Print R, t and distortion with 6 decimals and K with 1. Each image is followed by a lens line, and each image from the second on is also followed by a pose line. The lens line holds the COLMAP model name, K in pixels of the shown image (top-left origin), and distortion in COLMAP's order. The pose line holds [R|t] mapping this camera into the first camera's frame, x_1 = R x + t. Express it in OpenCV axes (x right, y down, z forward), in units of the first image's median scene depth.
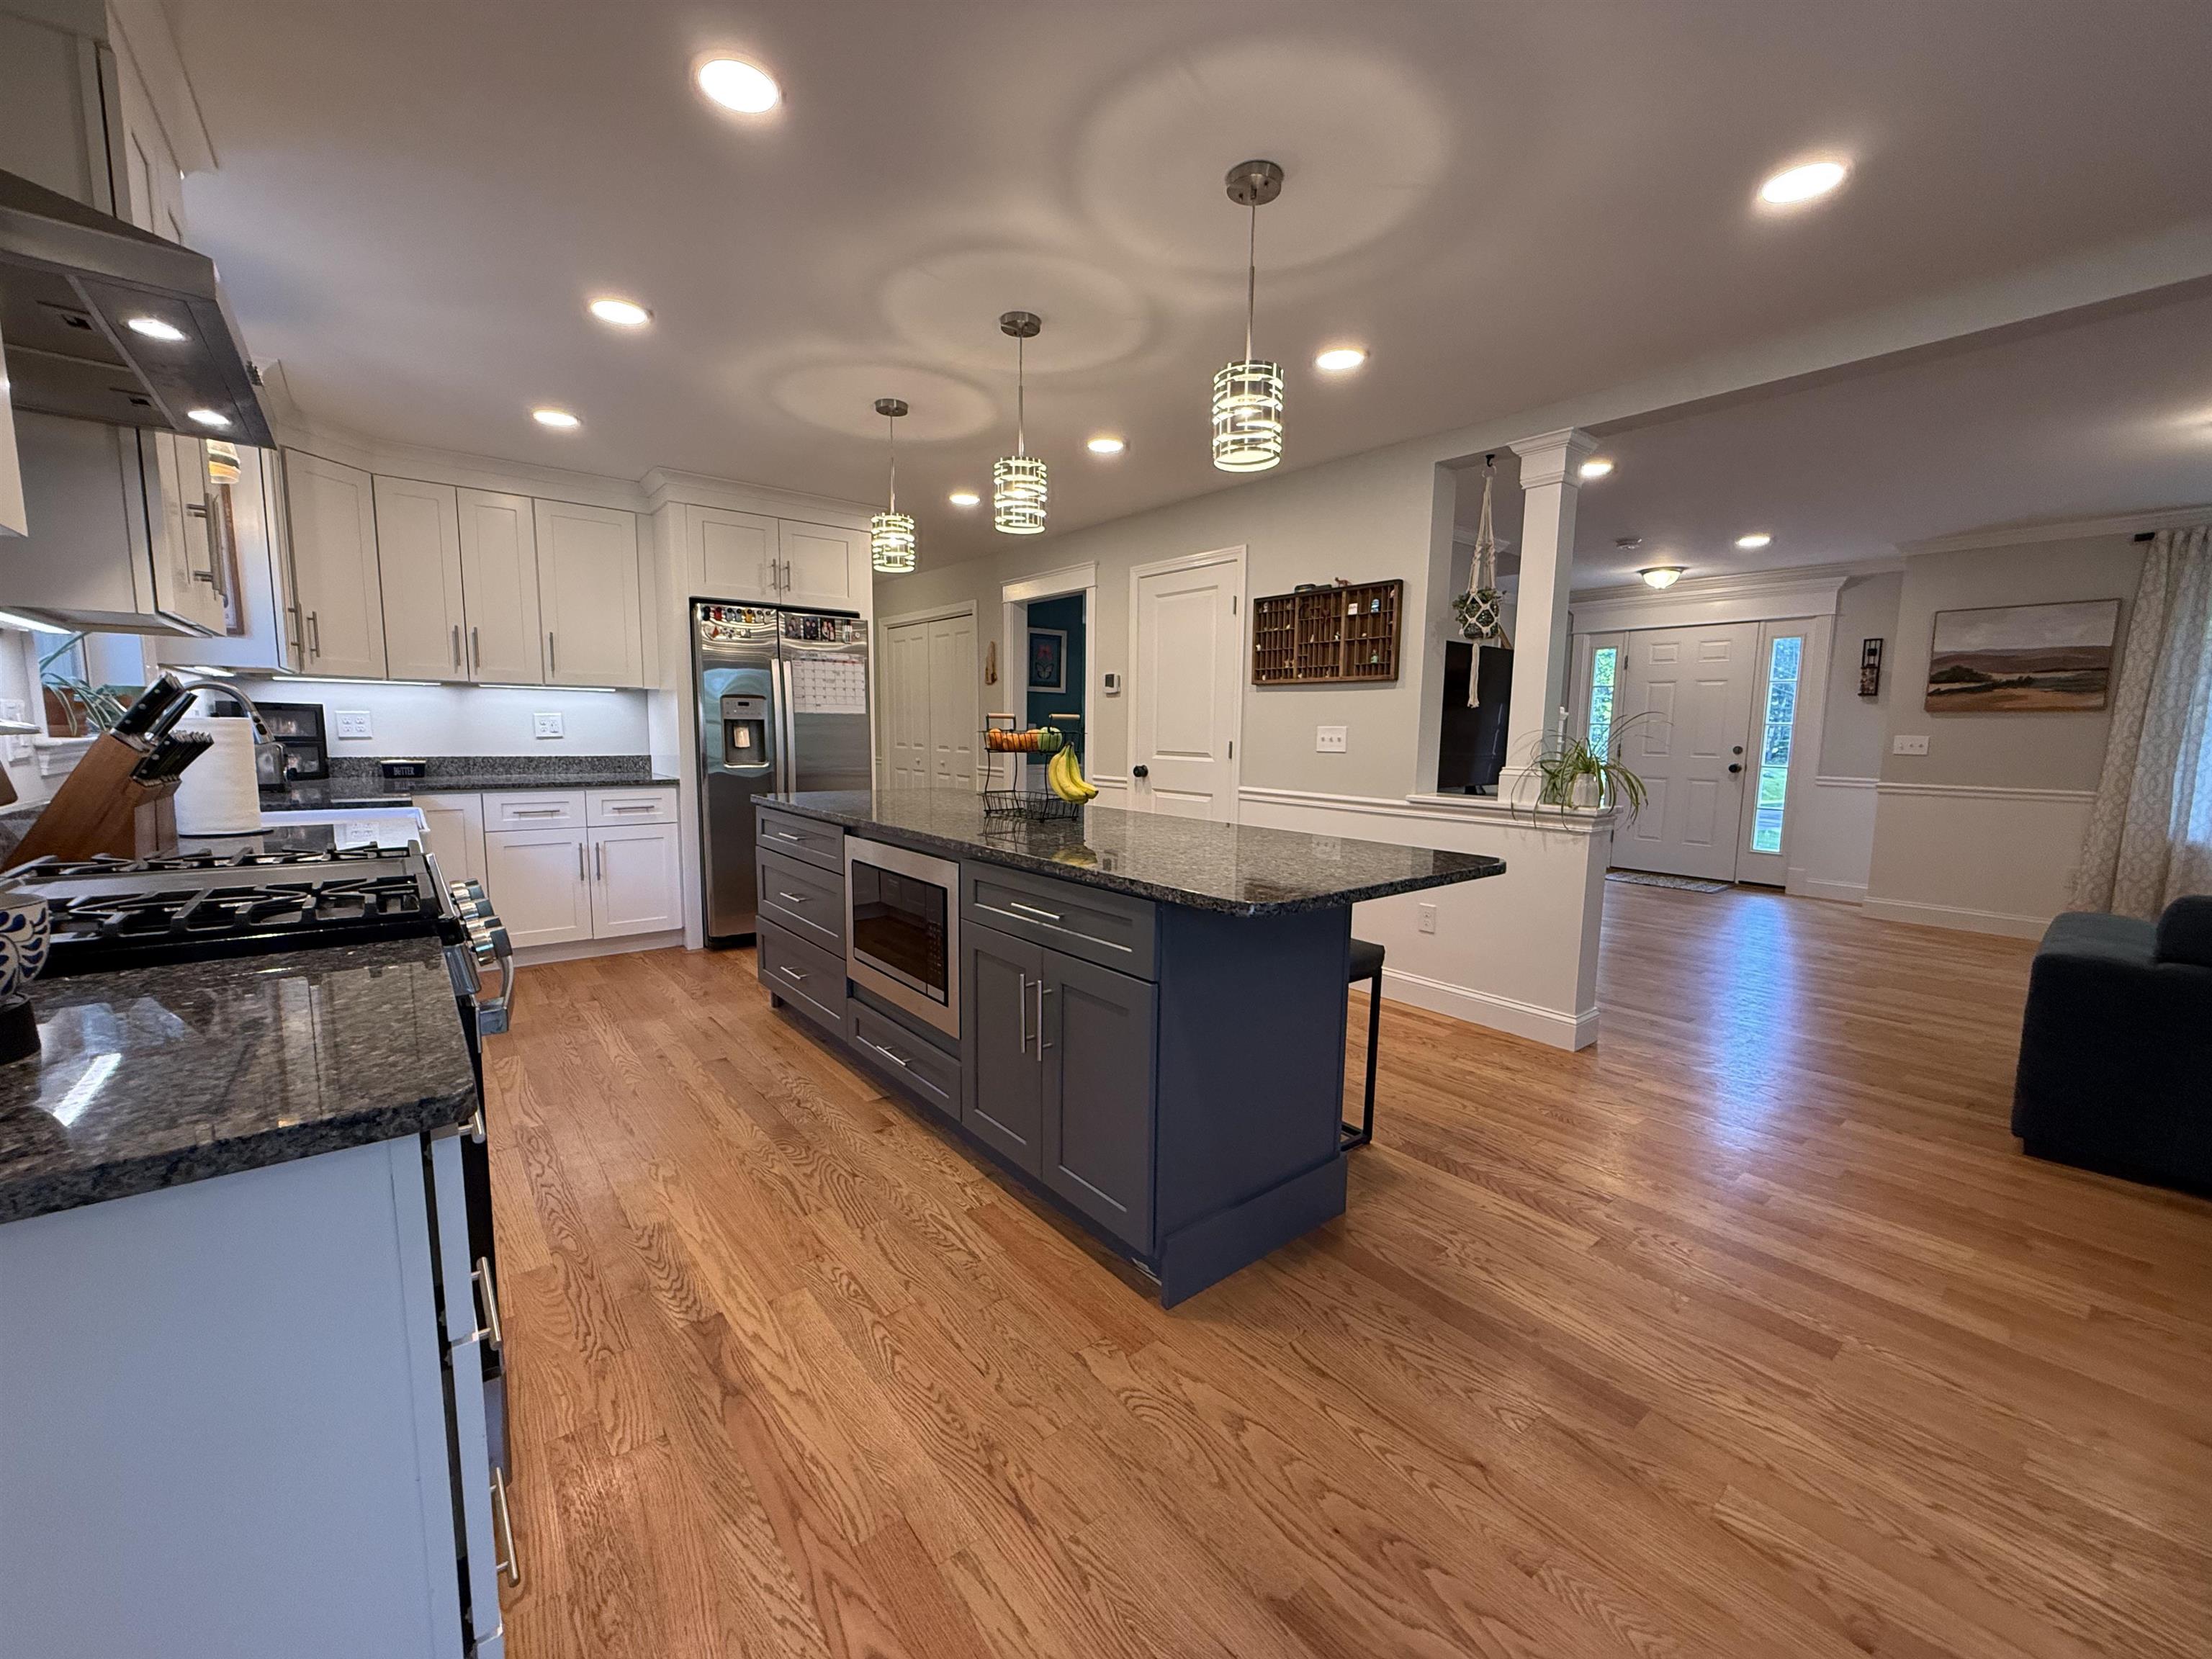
lens RADIAL K [[880.1, 0, 1100.7], [0, 880.1, 831.1], [0, 0, 1]] dist [0.000475, 0.000323]
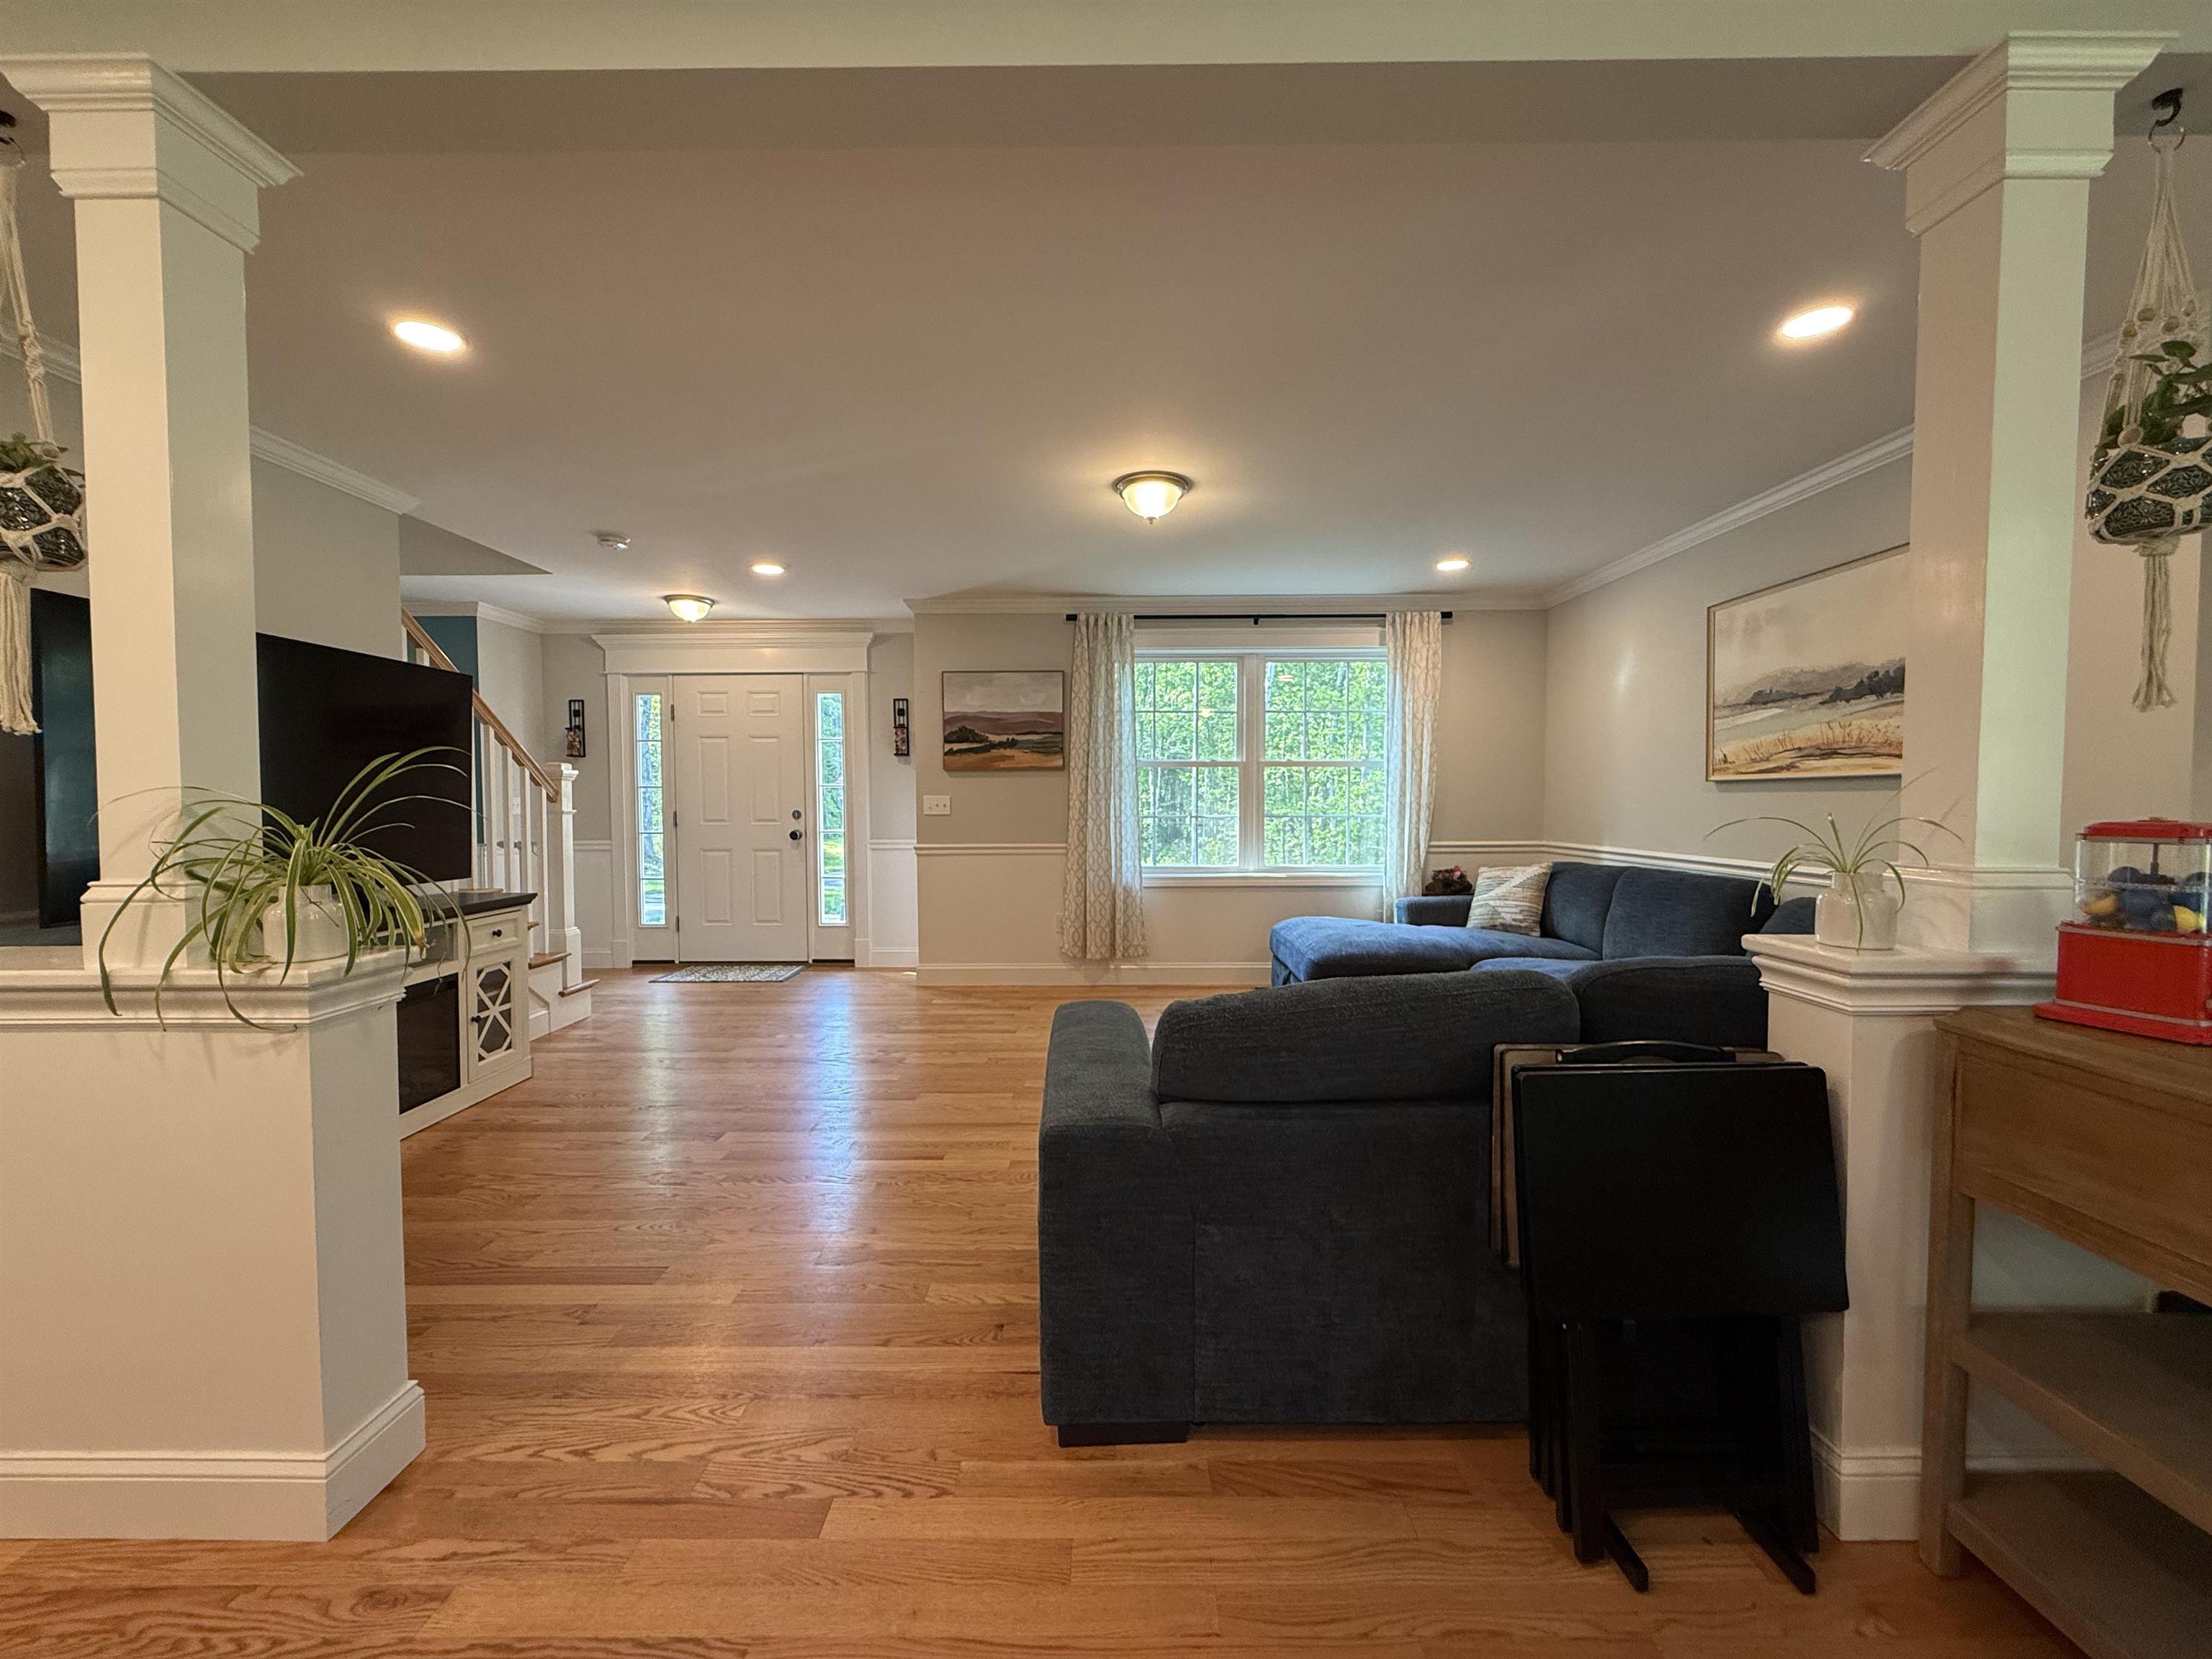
lens RADIAL K [[880.1, 0, 1093.3], [0, 880.1, 828.1], [0, 0, 1]] dist [0.000475, 0.000323]
pose [[0.634515, -0.040909, 0.771827, 0.377018], [0.103299, 0.994128, -0.032230, -0.031317], [-0.765976, 0.100179, 0.635015, 0.340826]]
